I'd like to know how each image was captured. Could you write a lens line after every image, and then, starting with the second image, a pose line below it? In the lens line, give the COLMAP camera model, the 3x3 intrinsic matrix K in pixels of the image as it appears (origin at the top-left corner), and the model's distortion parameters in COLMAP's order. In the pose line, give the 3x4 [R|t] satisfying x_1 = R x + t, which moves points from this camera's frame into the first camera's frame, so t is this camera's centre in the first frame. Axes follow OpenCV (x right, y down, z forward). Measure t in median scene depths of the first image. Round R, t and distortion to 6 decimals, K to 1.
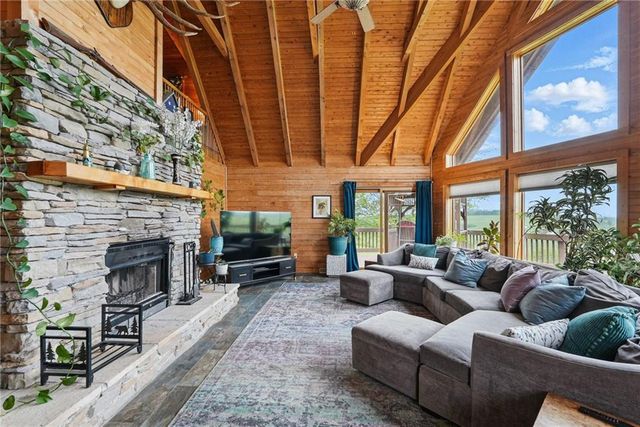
lens RADIAL K [[293.7, 0, 318.4], [0, 293.7, 213.0], [0, 0, 1]] dist [-0.002879, -0.000259]
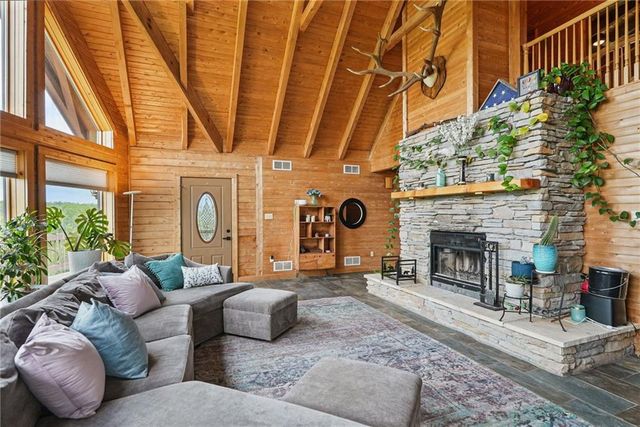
lens RADIAL K [[300.5, 0, 317.0], [0, 300.5, 214.7], [0, 0, 1]] dist [-0.012031, 0.000744]
pose [[-0.911597, 0.003238, -0.411073, 0.444435], [0.008686, 0.999897, -0.011385, 0.023918], [0.410994, -0.013949, -0.911531, 1.702127]]
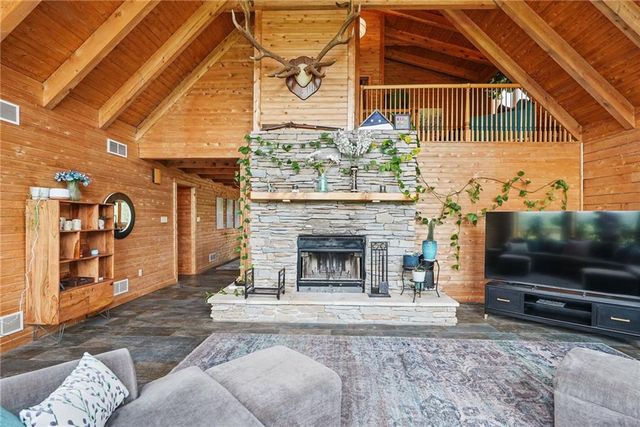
lens RADIAL K [[300.5, 0, 309.4], [0, 300.5, 225.1], [0, 0, 1]] dist [-0.012031, 0.000744]
pose [[-0.019811, 0.018921, -0.999625, 0.714126], [0.005452, 0.999808, 0.018817, 0.015379], [0.999789, -0.005077, -0.019910, 0.799404]]
